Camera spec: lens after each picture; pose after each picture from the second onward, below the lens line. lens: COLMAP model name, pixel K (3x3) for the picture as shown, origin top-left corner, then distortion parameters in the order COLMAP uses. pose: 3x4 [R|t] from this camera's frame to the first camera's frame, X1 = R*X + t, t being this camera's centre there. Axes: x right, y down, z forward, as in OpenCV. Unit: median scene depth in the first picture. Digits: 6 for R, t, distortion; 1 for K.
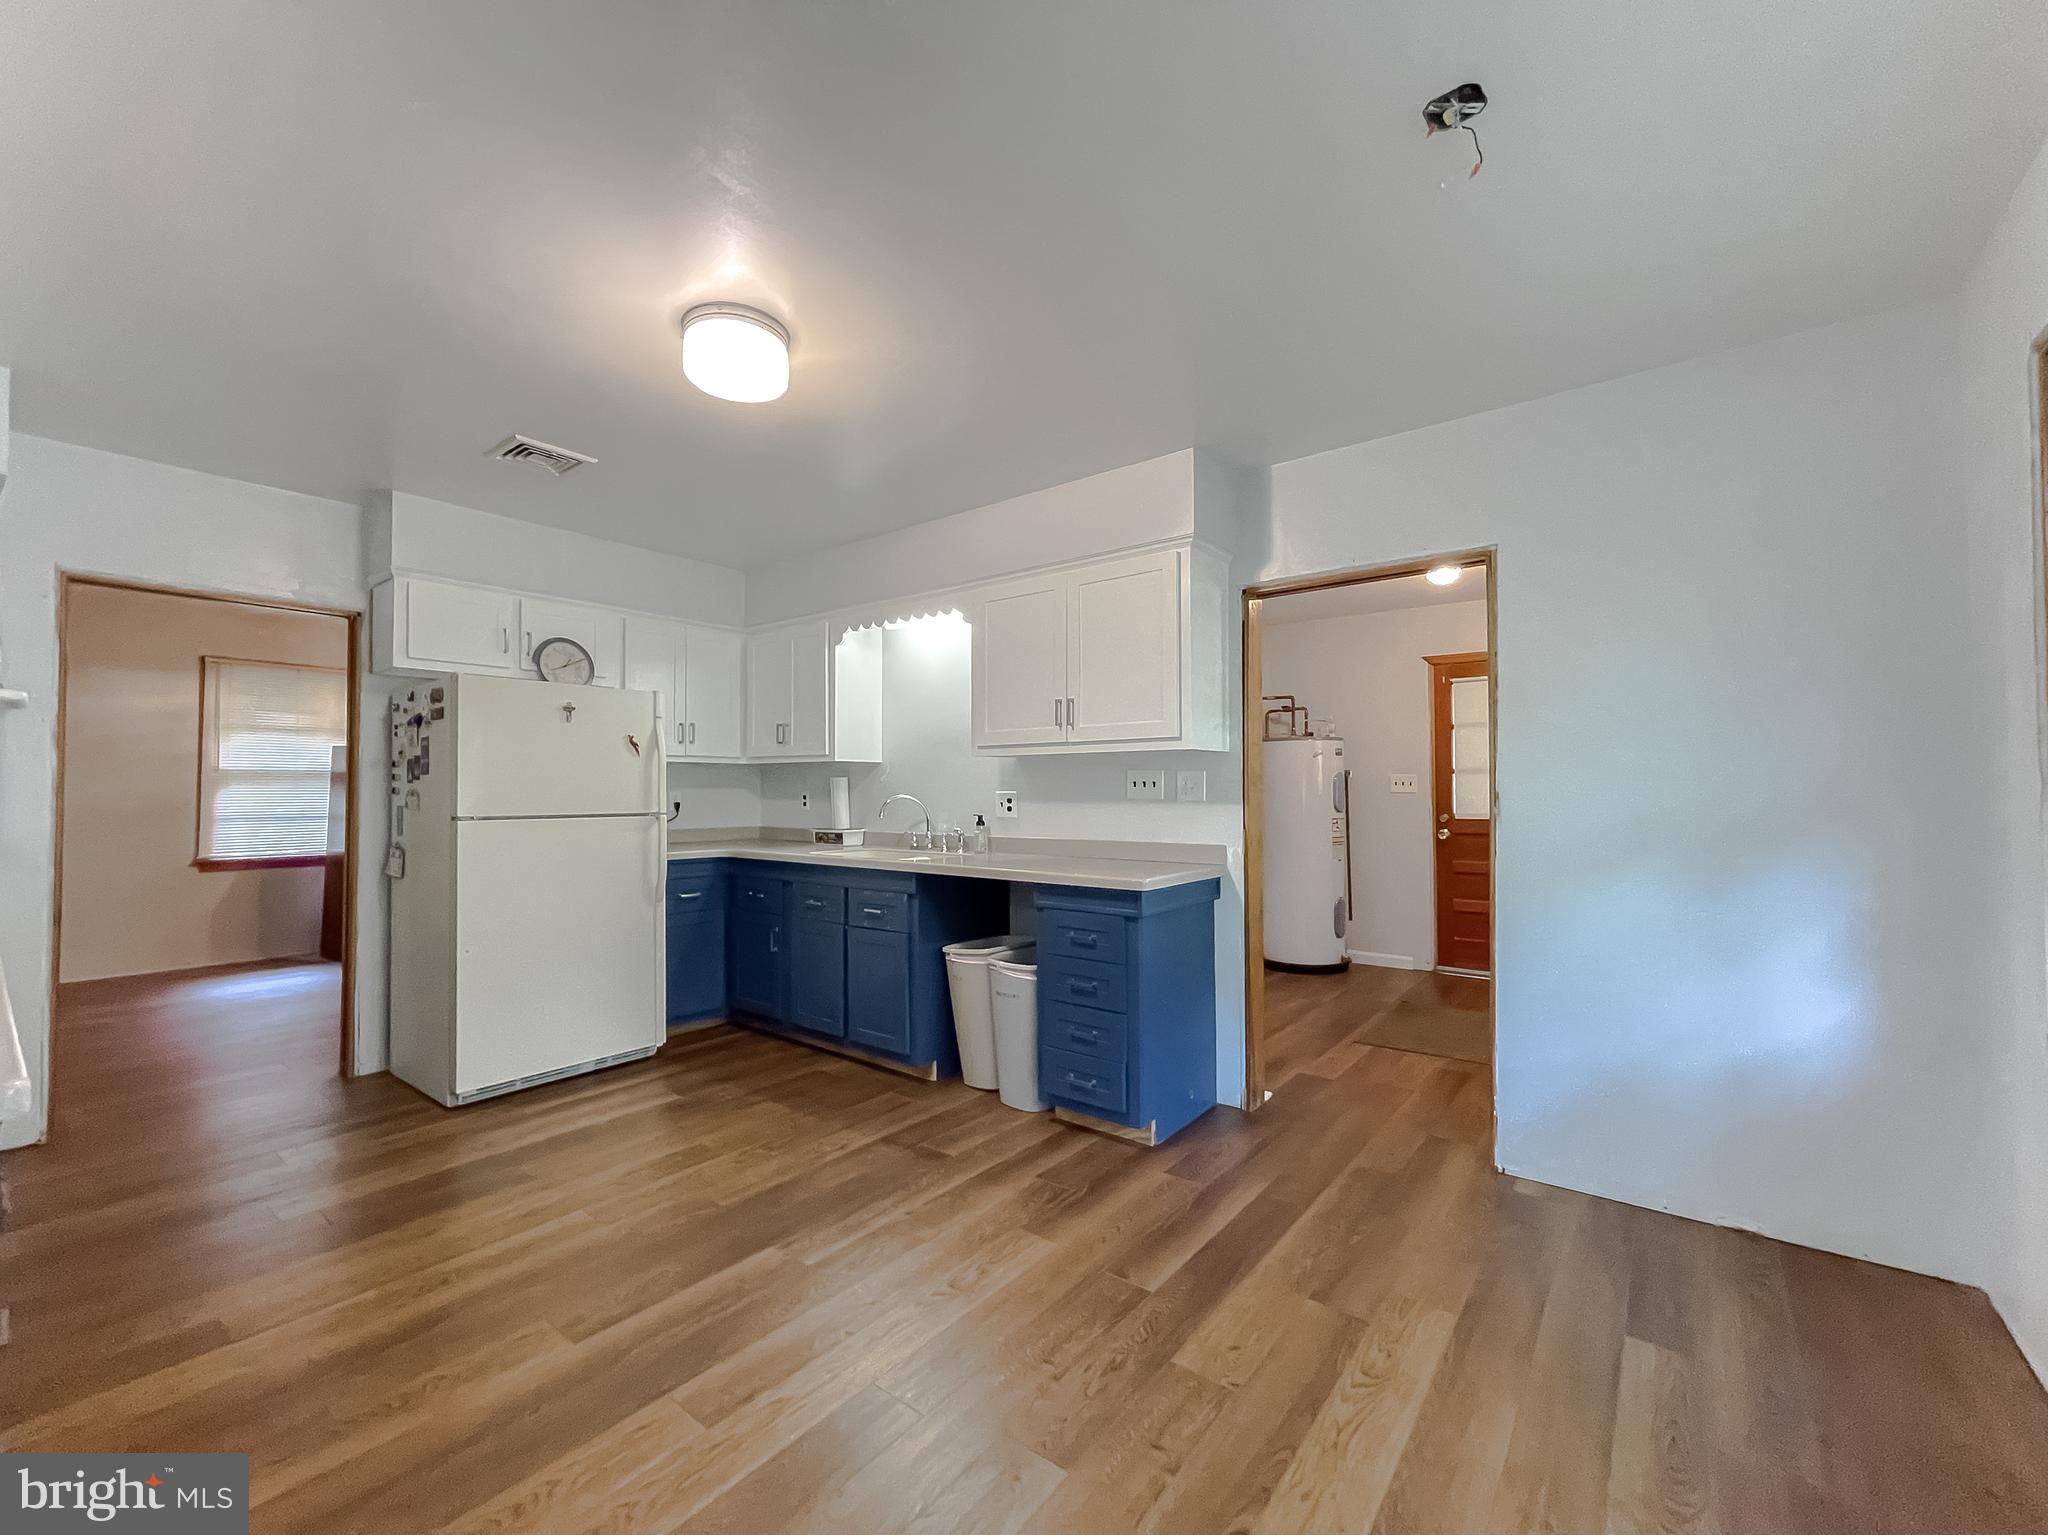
lens RADIAL K [[834.7, 0, 1014.6], [0, 834.7, 774.5], [0, 0, 1]] dist [-0.000064, -0.000771]
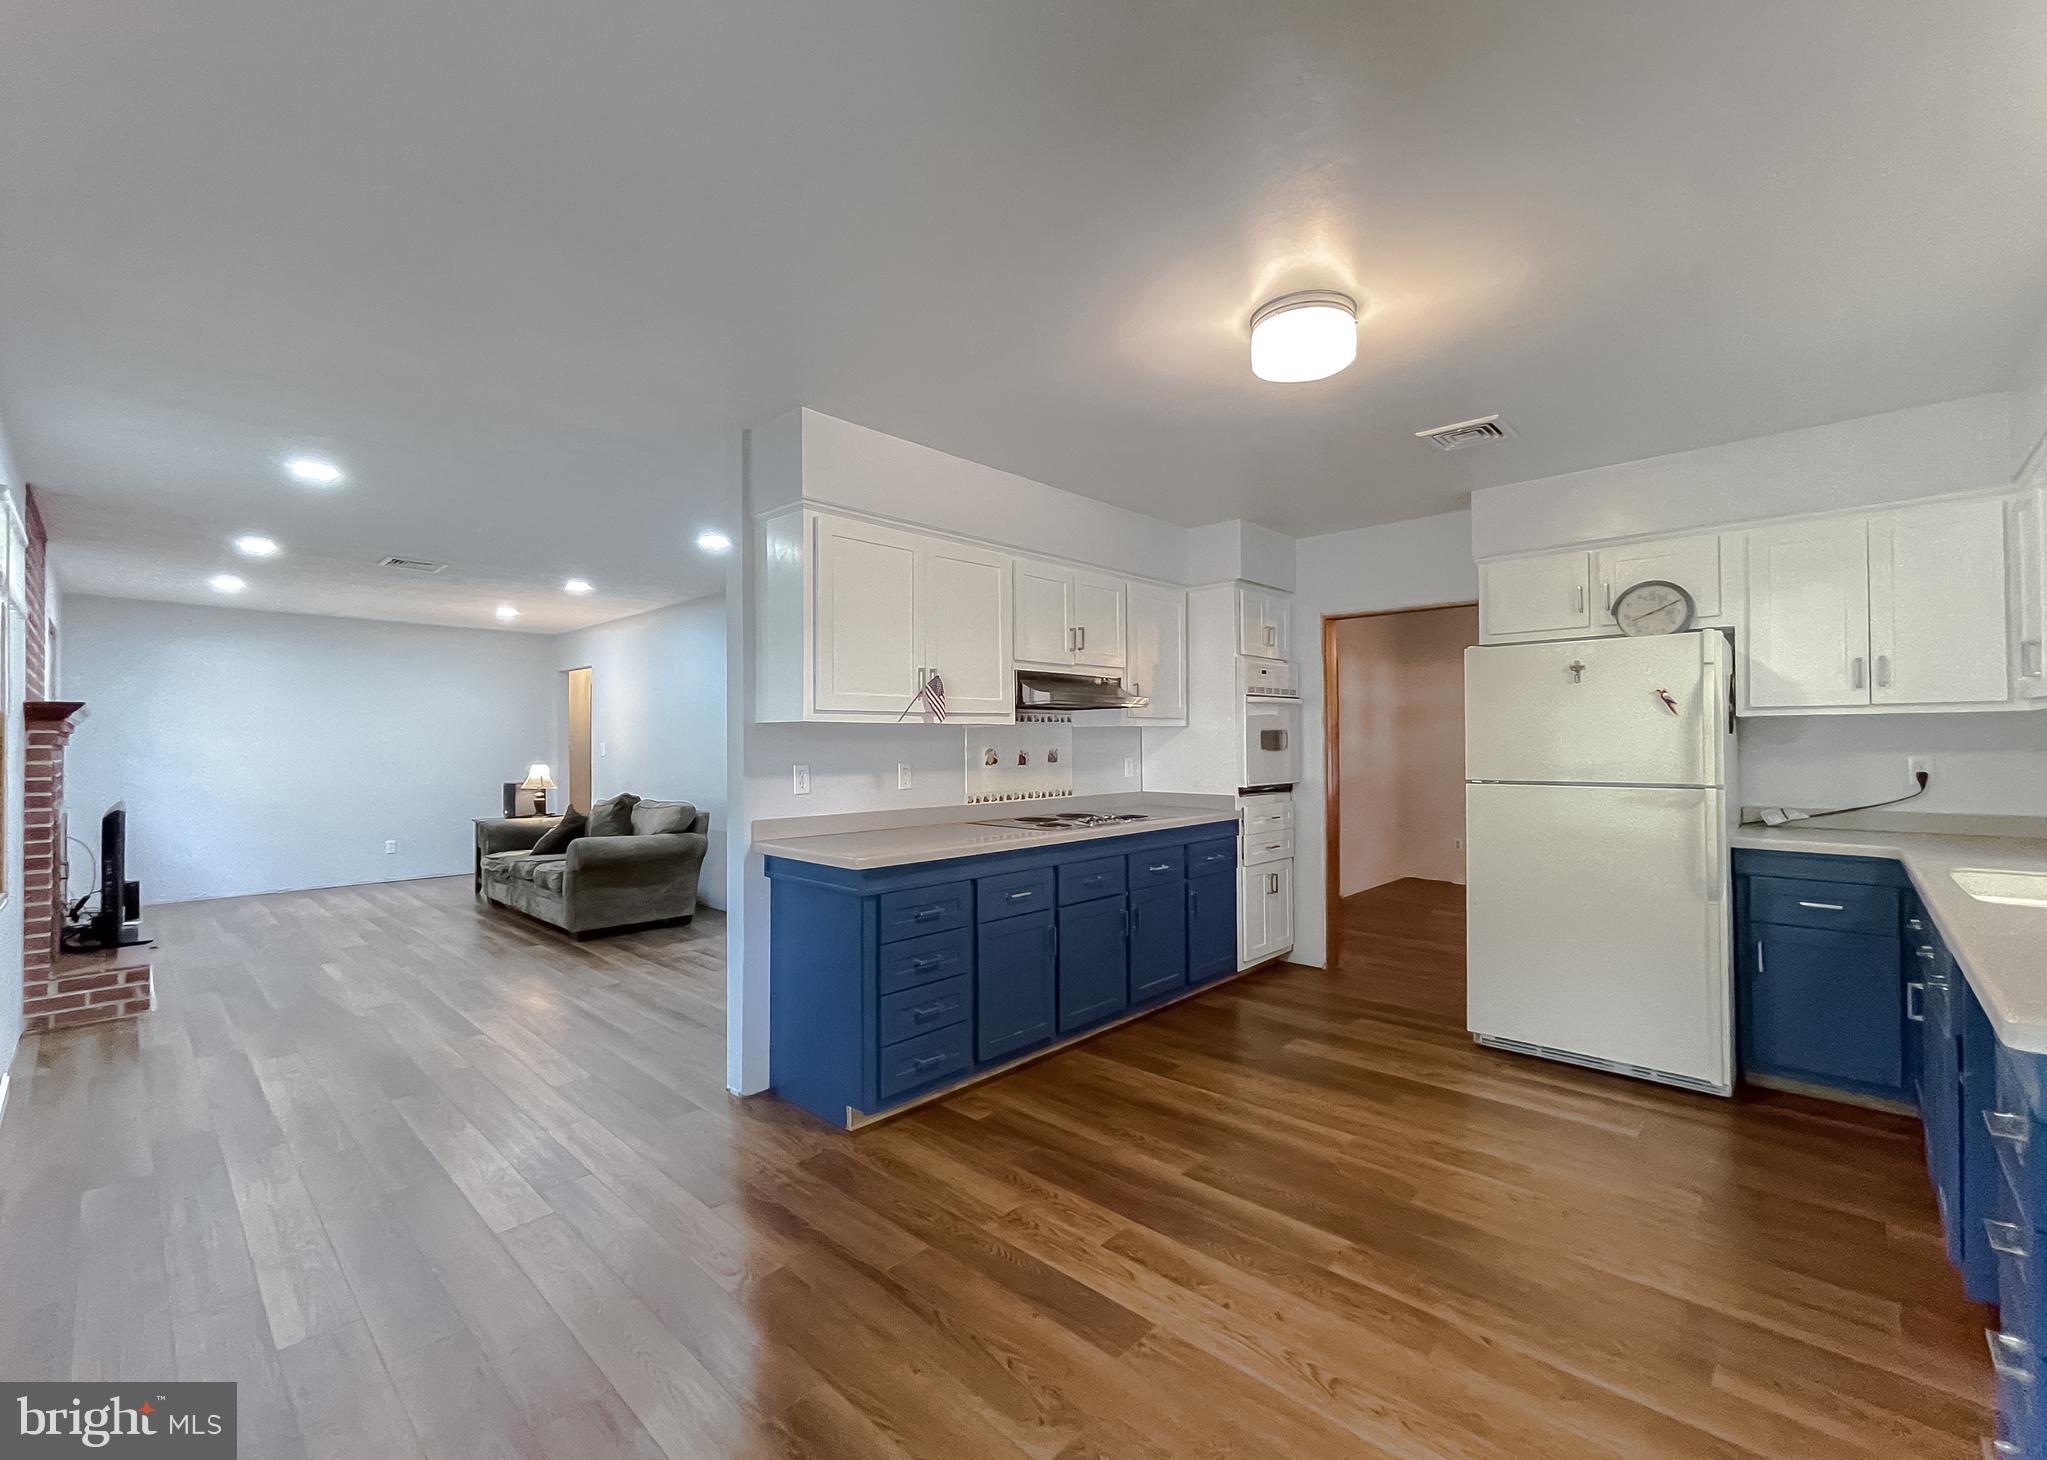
lens RADIAL K [[857.3, 0, 1012.7], [0, 857.3, 734.5], [0, 0, 1]] dist [0.004202, 0.000685]
pose [[-0.083839, -0.009623, -0.996433, 0.432265], [0.026025, 0.999591, -0.011843, -0.009589], [0.996139, -0.026925, -0.083555, 0.419154]]
